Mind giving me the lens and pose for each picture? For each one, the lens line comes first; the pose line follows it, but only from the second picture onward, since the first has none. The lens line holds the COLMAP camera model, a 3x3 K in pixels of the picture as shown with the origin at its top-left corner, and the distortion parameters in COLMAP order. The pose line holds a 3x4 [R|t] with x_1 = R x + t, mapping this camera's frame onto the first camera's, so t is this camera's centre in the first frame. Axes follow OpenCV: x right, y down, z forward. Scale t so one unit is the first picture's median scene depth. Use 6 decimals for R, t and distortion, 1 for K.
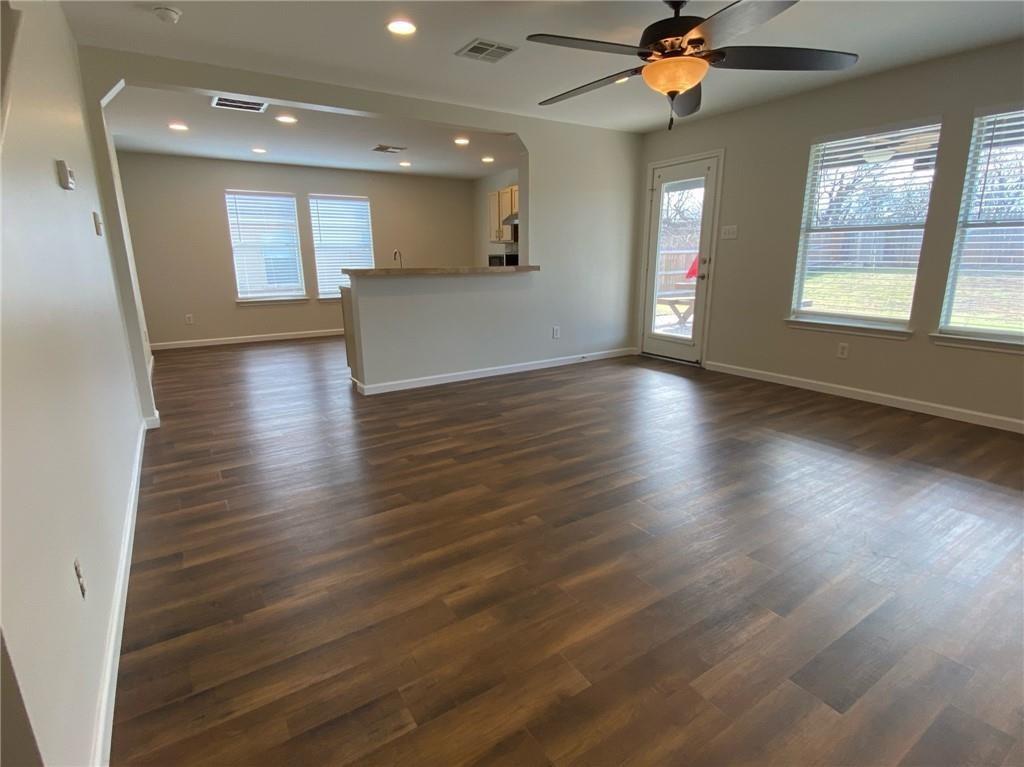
lens RADIAL K [[510.0, 0, 510.1], [0, 510.0, 380.8], [0, 0, 1]] dist [0.072711, -0.085485]
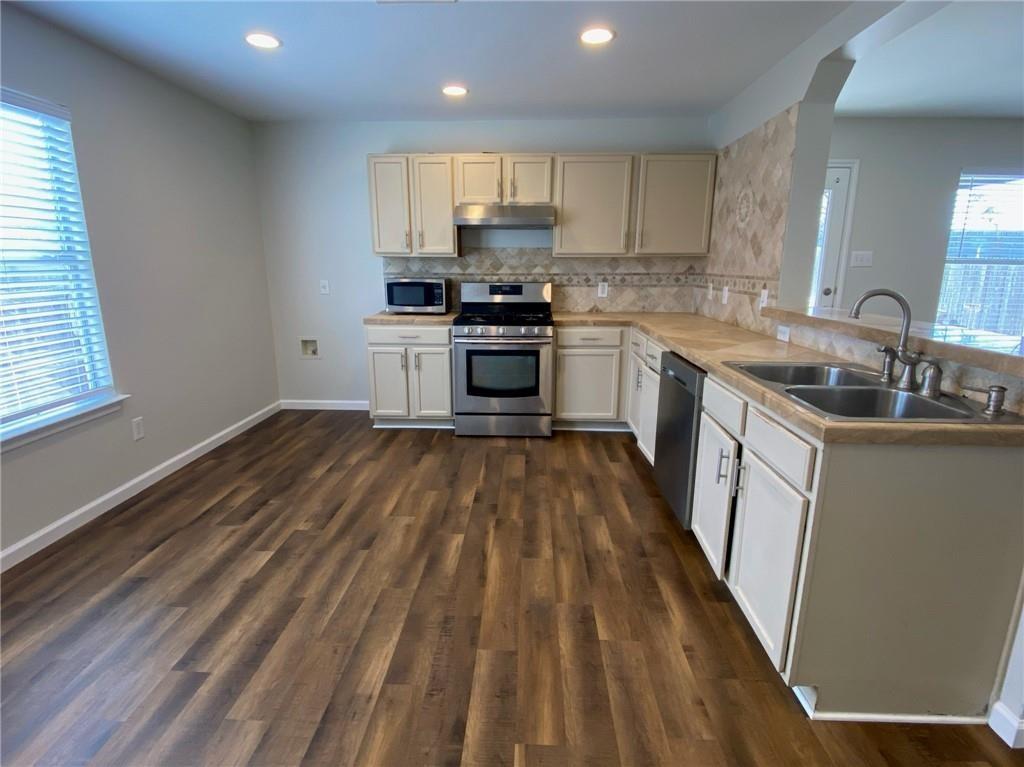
lens RADIAL K [[510.0, 0, 510.1], [0, 510.0, 380.8], [0, 0, 1]] dist [0.072711, -0.085485]
pose [[0.580544, -0.171849, 0.795887, -0.705478], [0.182485, 0.980069, 0.078508, -0.288688], [-0.793516, 0.099660, 0.600333, 1.066364]]
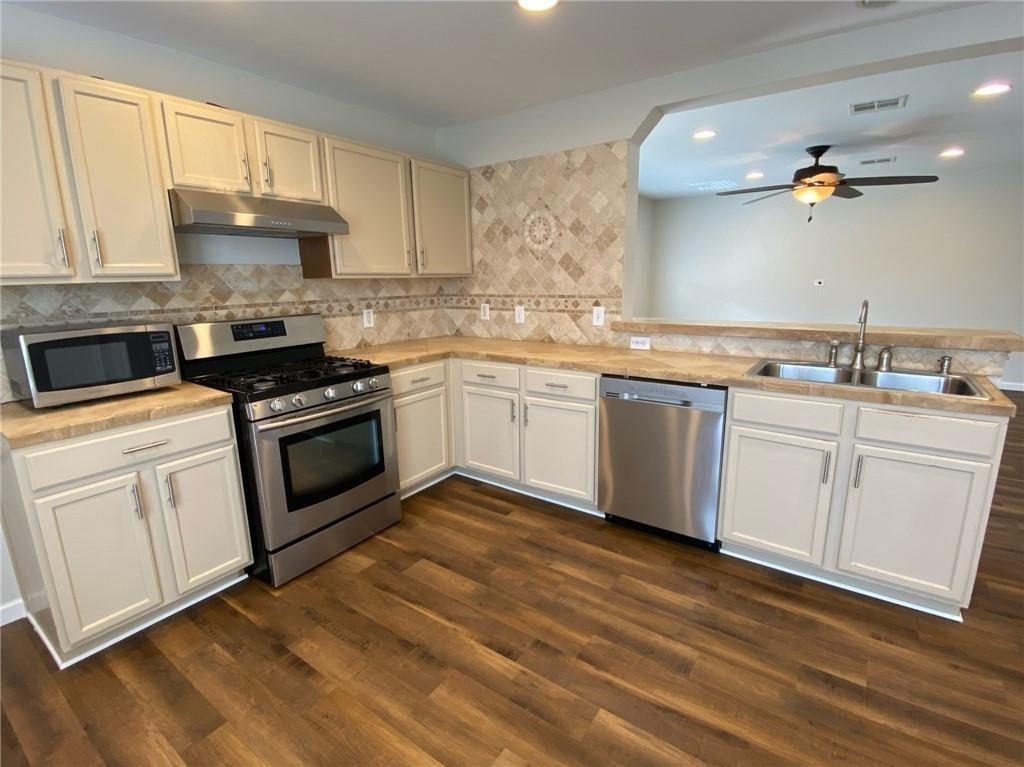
lens RADIAL K [[483.0, 0, 512.0], [0, 483.0, 383.5], [0, 0, 1]] dist [0.035439, -0.033378]
pose [[-0.363151, -0.187291, 0.912712, -0.562762], [0.235855, 0.929205, 0.284518, -0.417891], [-0.901384, 0.318591, -0.293268, 1.552725]]
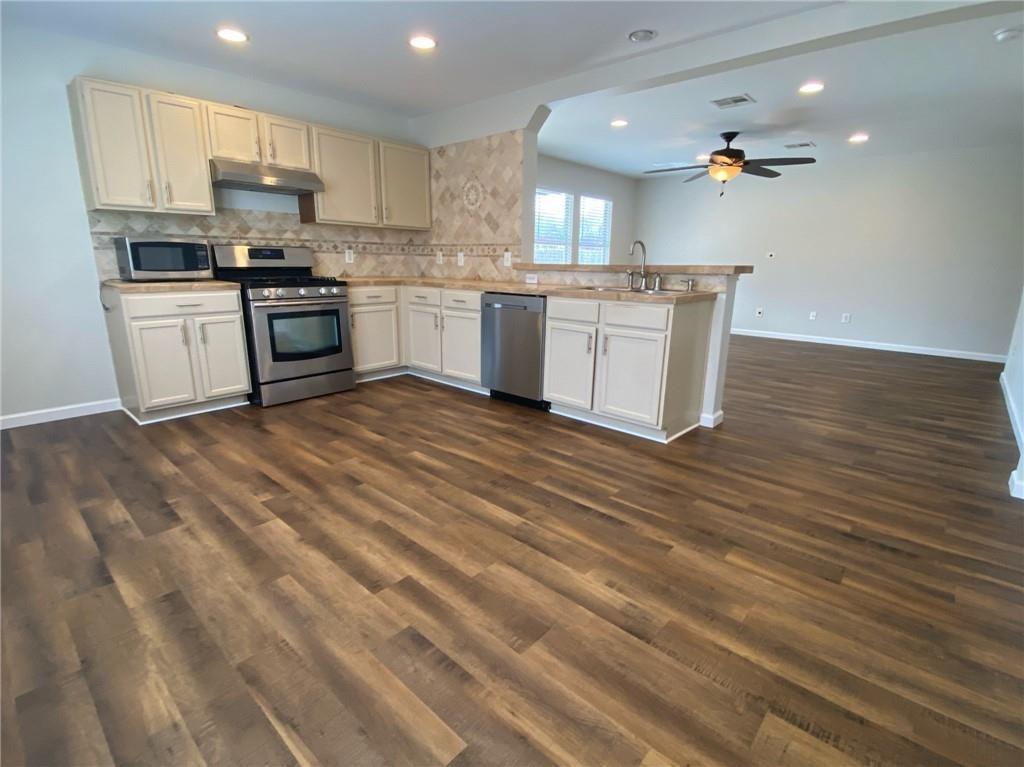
lens RADIAL K [[482.4, 0, 511.8], [0, 482.4, 382.2], [0, 0, 1]] dist [0.047348, -0.048195]
pose [[-0.255700, -0.233505, 0.938133, -0.916728], [0.211939, 0.933247, 0.290056, -0.327548], [-0.943239, 0.272994, -0.189142, 1.443383]]
